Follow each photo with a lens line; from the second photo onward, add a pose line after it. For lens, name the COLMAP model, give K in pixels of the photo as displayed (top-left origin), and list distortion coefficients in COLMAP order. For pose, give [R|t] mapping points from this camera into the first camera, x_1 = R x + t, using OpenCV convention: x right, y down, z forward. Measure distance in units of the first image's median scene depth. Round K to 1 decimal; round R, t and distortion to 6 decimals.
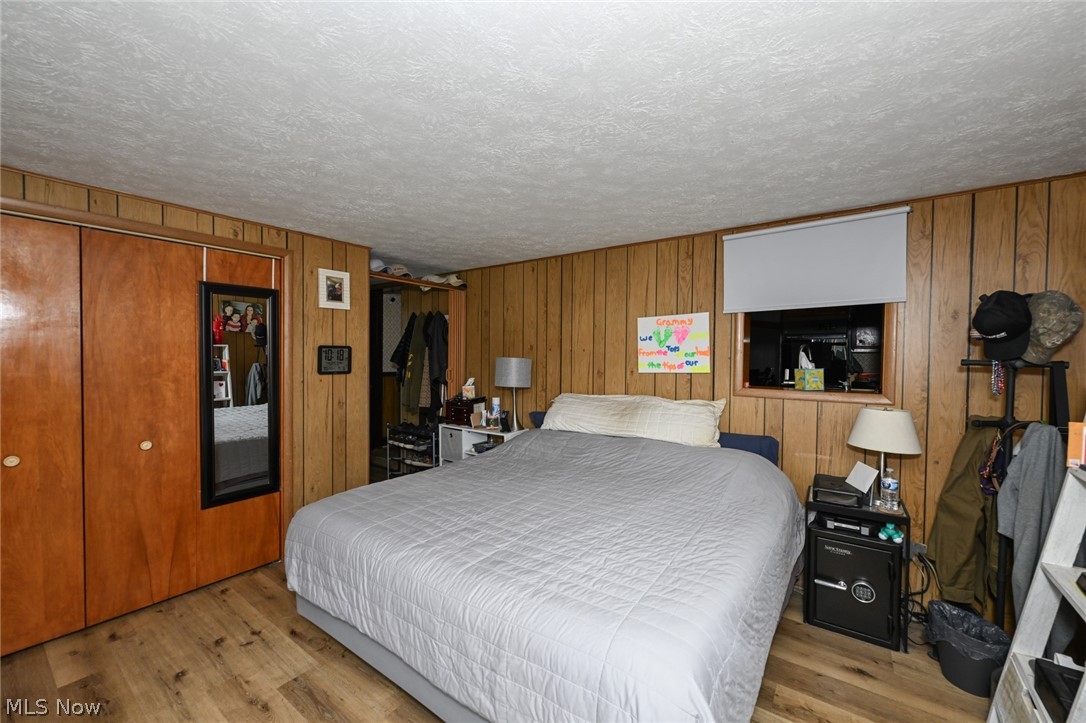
lens RADIAL K [[435.1, 0, 540.8], [0, 435.1, 359.1], [0, 0, 1]] dist [-0.002414, -0.000876]
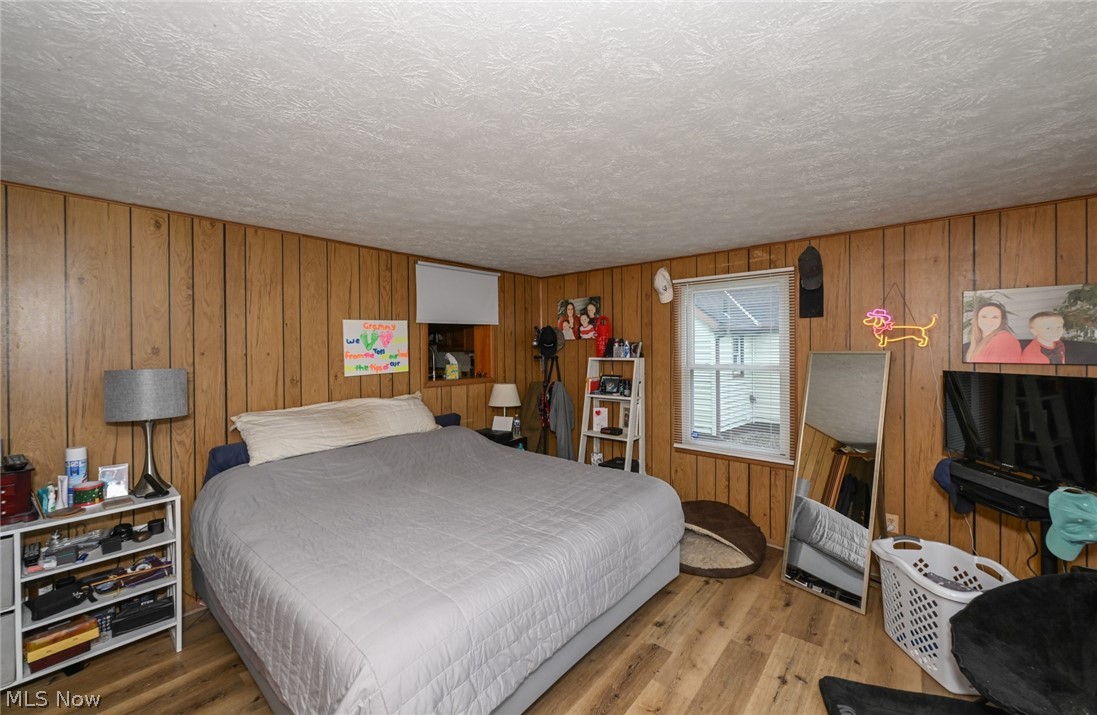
lens RADIAL K [[433.1, 0, 540.1], [0, 433.1, 352.0], [0, 0, 1]] dist [-0.004403, -0.000297]
pose [[0.076073, -0.009564, 0.997056, -0.739392], [0.024986, 0.999658, 0.007683, -0.020612], [-0.996789, 0.024328, 0.076286, 0.524158]]
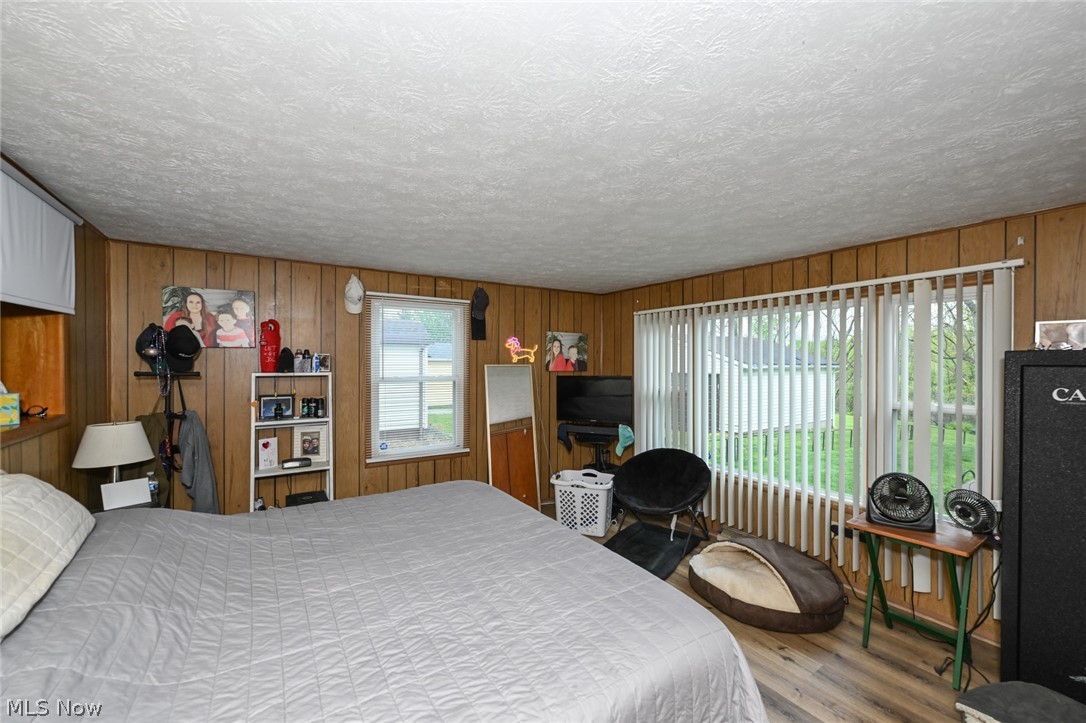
lens RADIAL K [[435.1, 0, 546.7], [0, 435.1, 362.5], [0, 0, 1]] dist [-0.002414, -0.000876]
pose [[-0.938448, -0.013016, 0.345176, -0.374451], [-0.003963, 0.999630, 0.026921, -0.043382], [-0.345399, 0.023896, -0.938152, 1.174512]]
